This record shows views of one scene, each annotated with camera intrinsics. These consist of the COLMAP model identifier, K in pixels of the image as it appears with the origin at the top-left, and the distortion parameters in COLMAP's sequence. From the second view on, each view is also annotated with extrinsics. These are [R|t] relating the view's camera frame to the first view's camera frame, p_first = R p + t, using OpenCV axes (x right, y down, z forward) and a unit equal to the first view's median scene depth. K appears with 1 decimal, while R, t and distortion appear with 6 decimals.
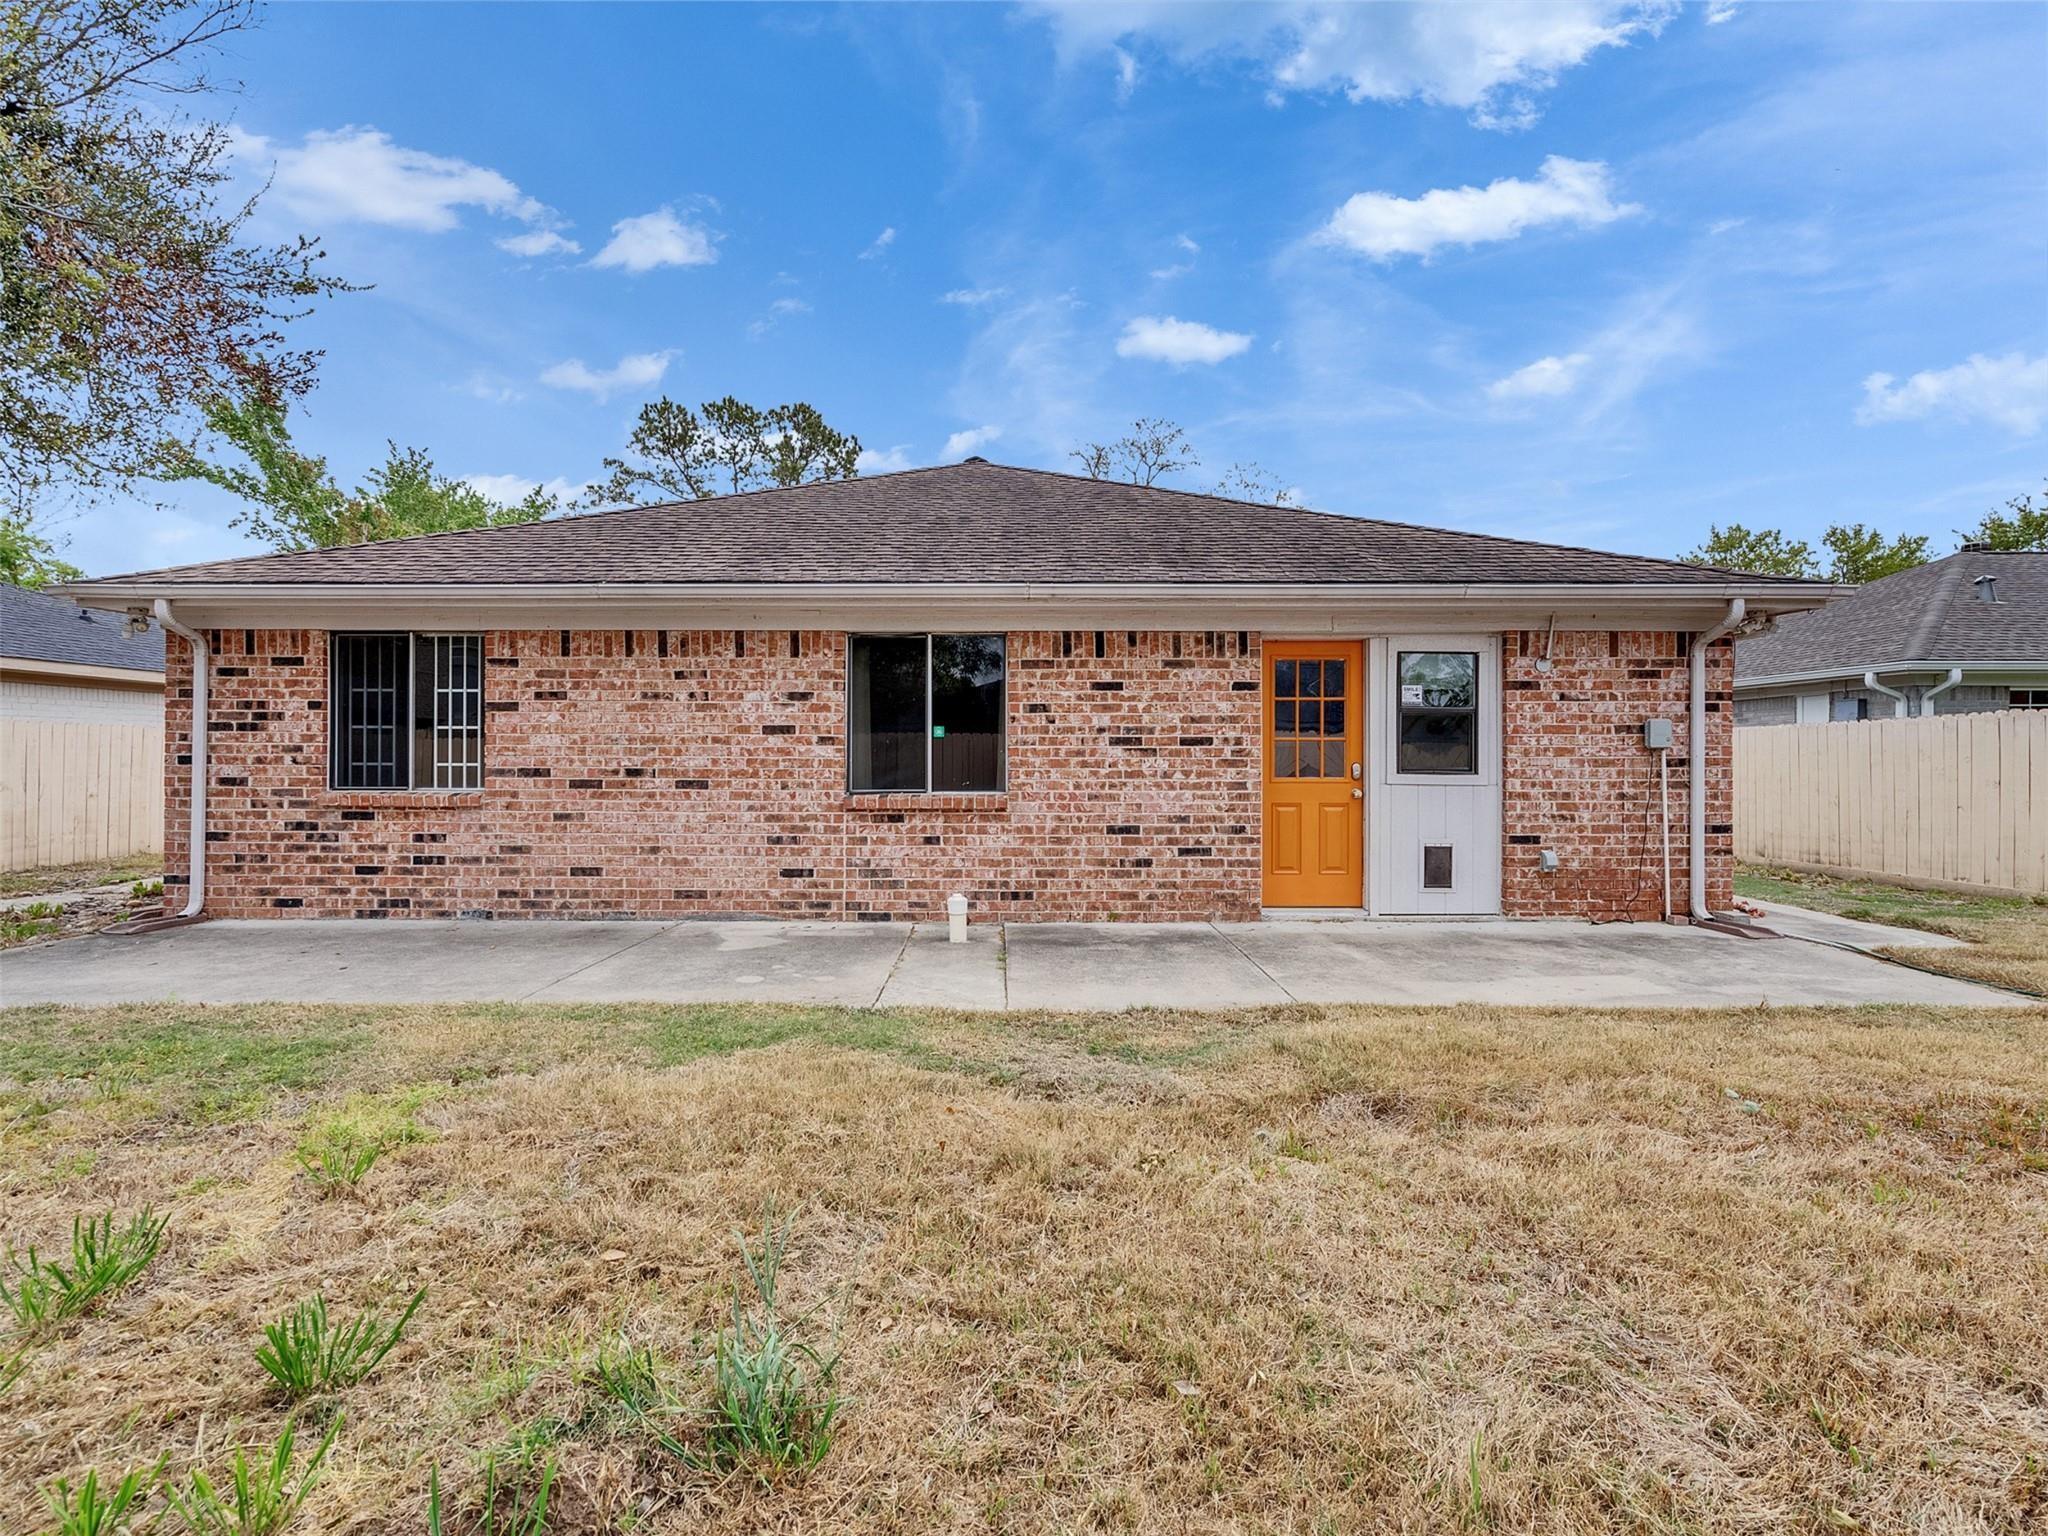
lens RADIAL K [[1063.9, 0, 1014.7], [0, 1063.9, 765.3], [0, 0, 1]] dist [-0.004782, 0.003570]
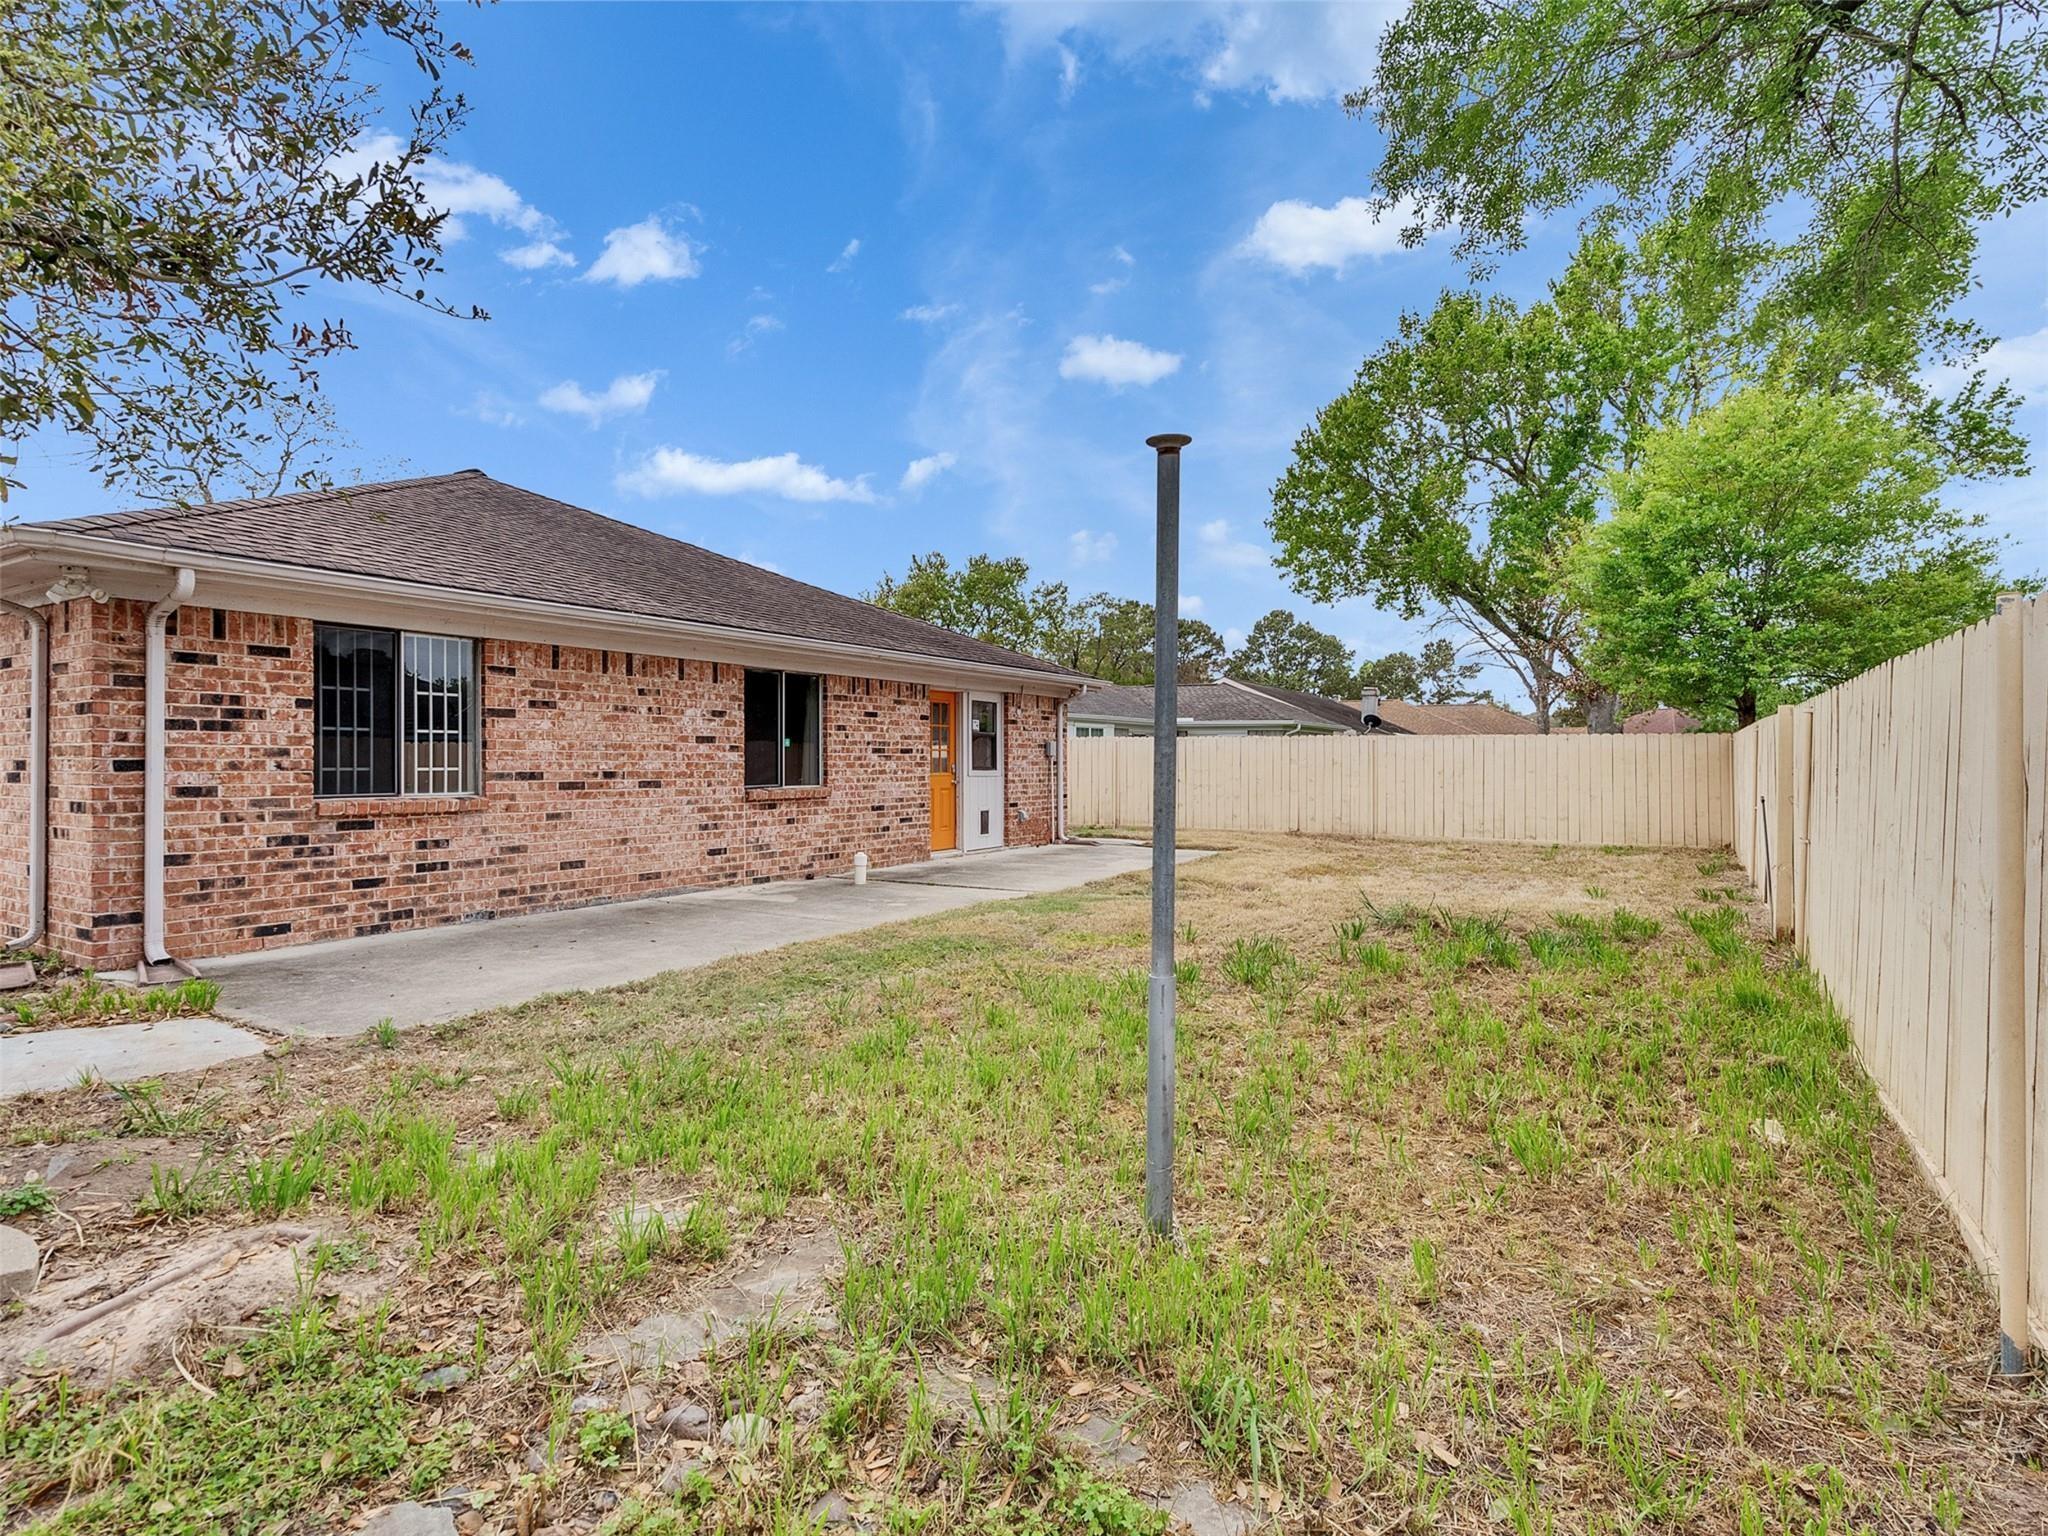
lens RADIAL K [[1063.9, 0, 1019.4], [0, 1063.9, 762.2], [0, 0, 1]] dist [-0.004782, 0.003570]
pose [[0.513476, -0.002221, 0.858101, -1.114942], [0.003577, 0.999994, 0.000448, -0.005746], [-0.858097, 0.002839, 0.513480, 0.031487]]
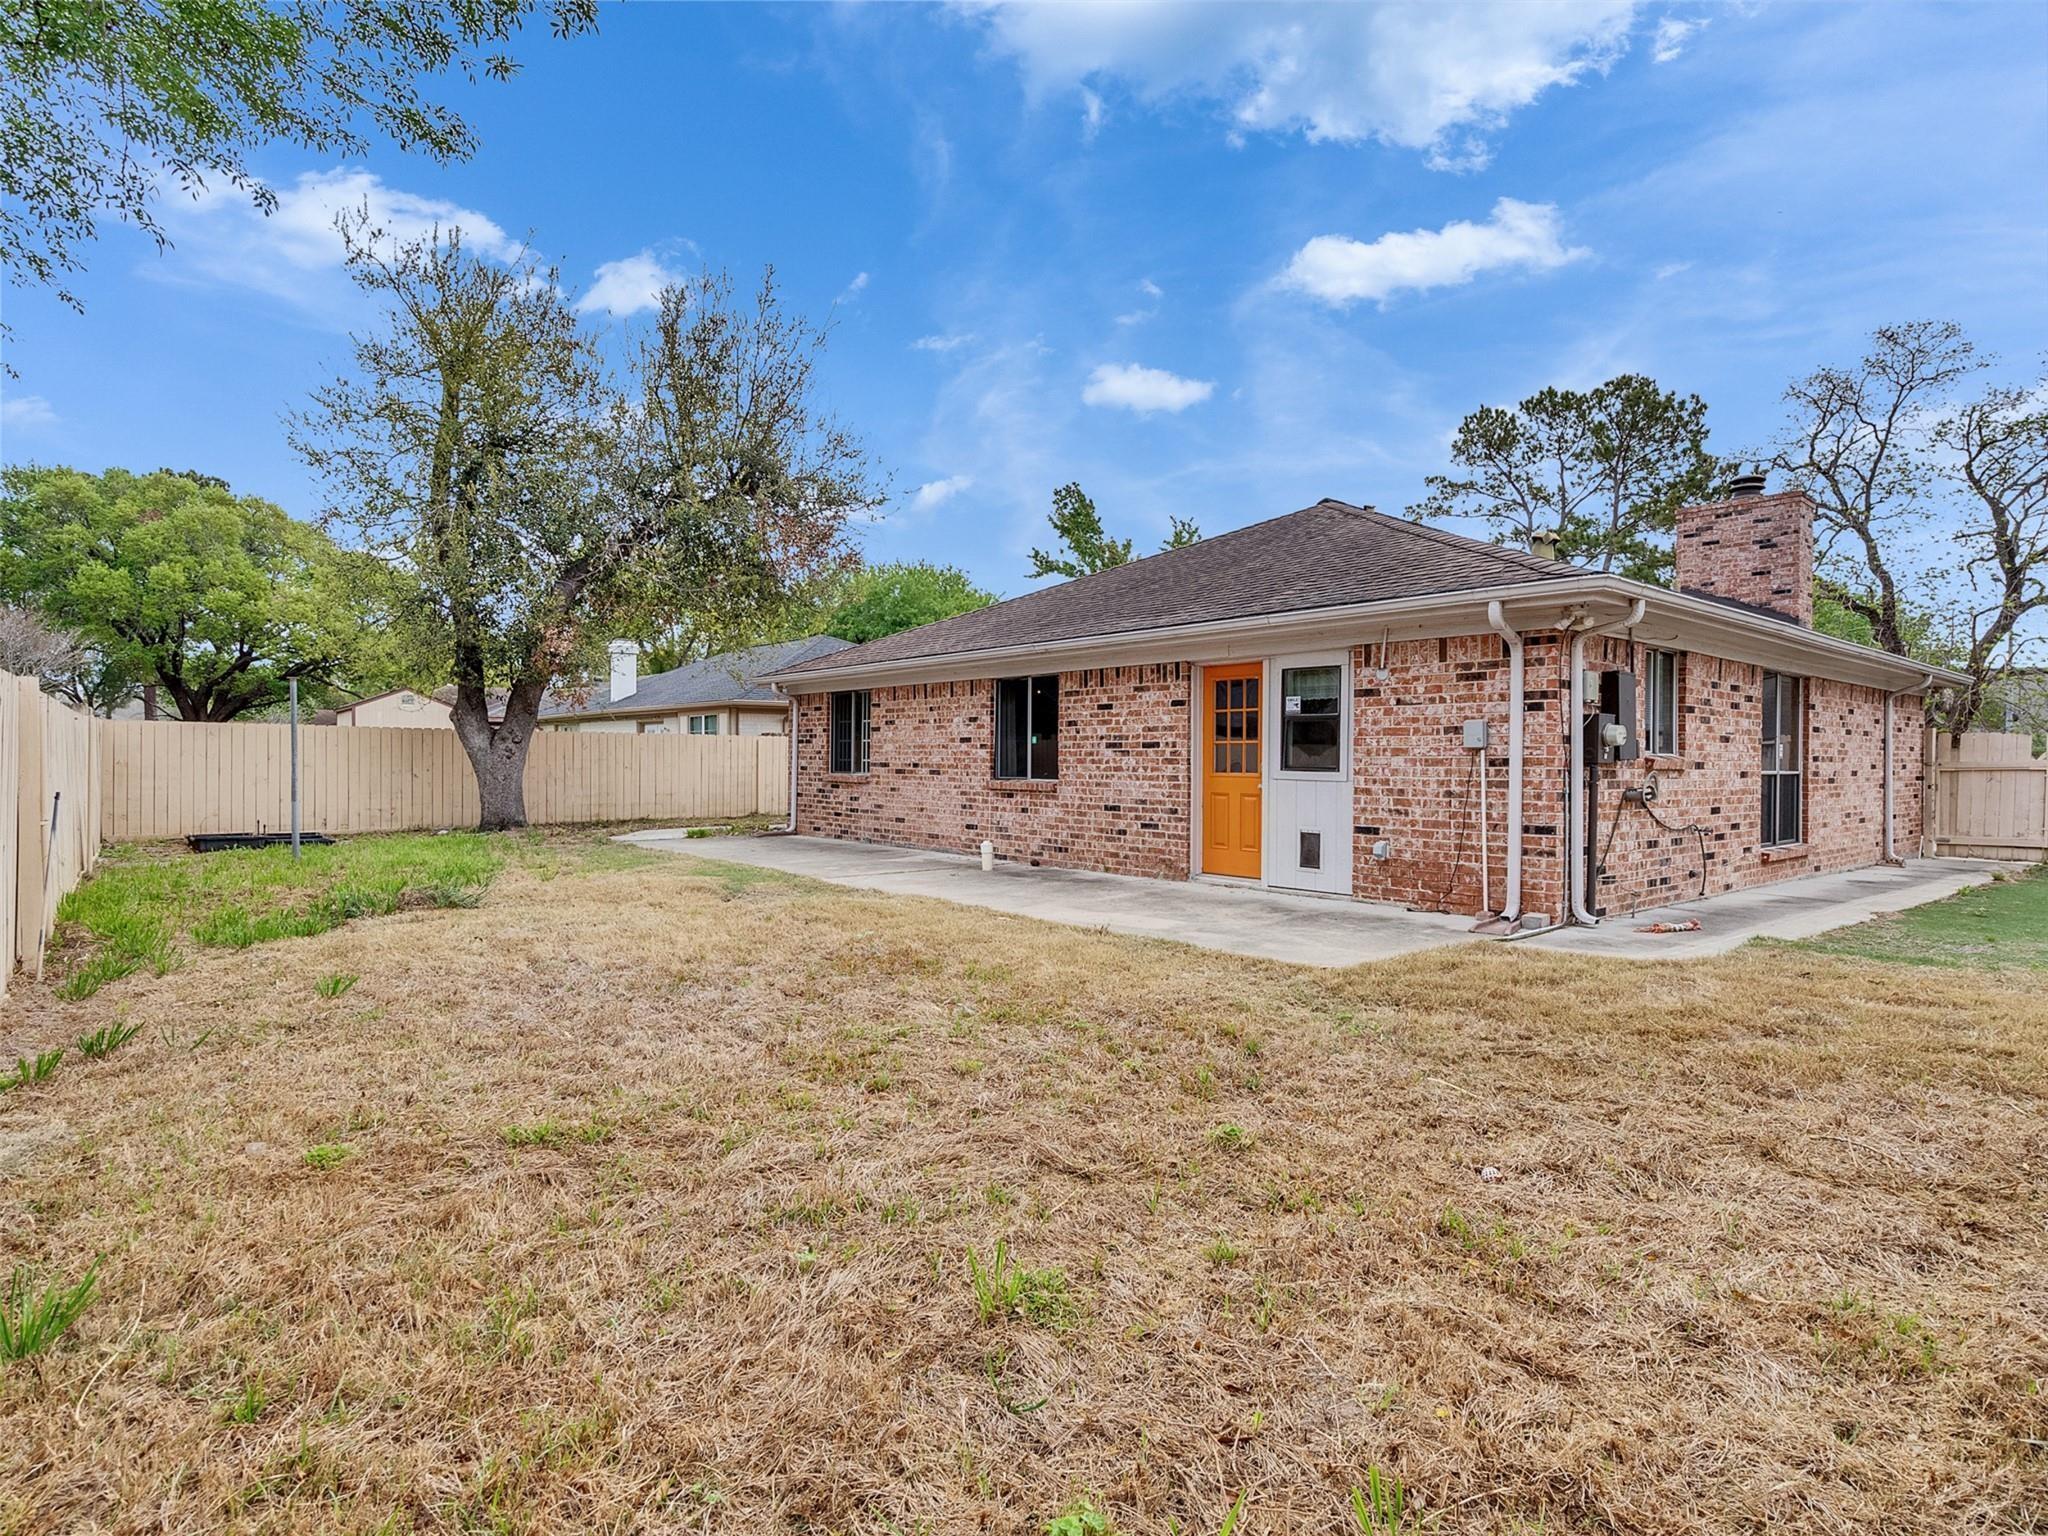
lens RADIAL K [[1063.9, 0, 1011.3], [0, 1063.9, 765.5], [0, 0, 1]] dist [-0.004782, 0.003570]
pose [[0.639931, 0.006912, -0.768401, 1.099725], [-0.007240, 0.999969, 0.002965, 0.000882], [0.768398, 0.003666, 0.639961, -0.007238]]
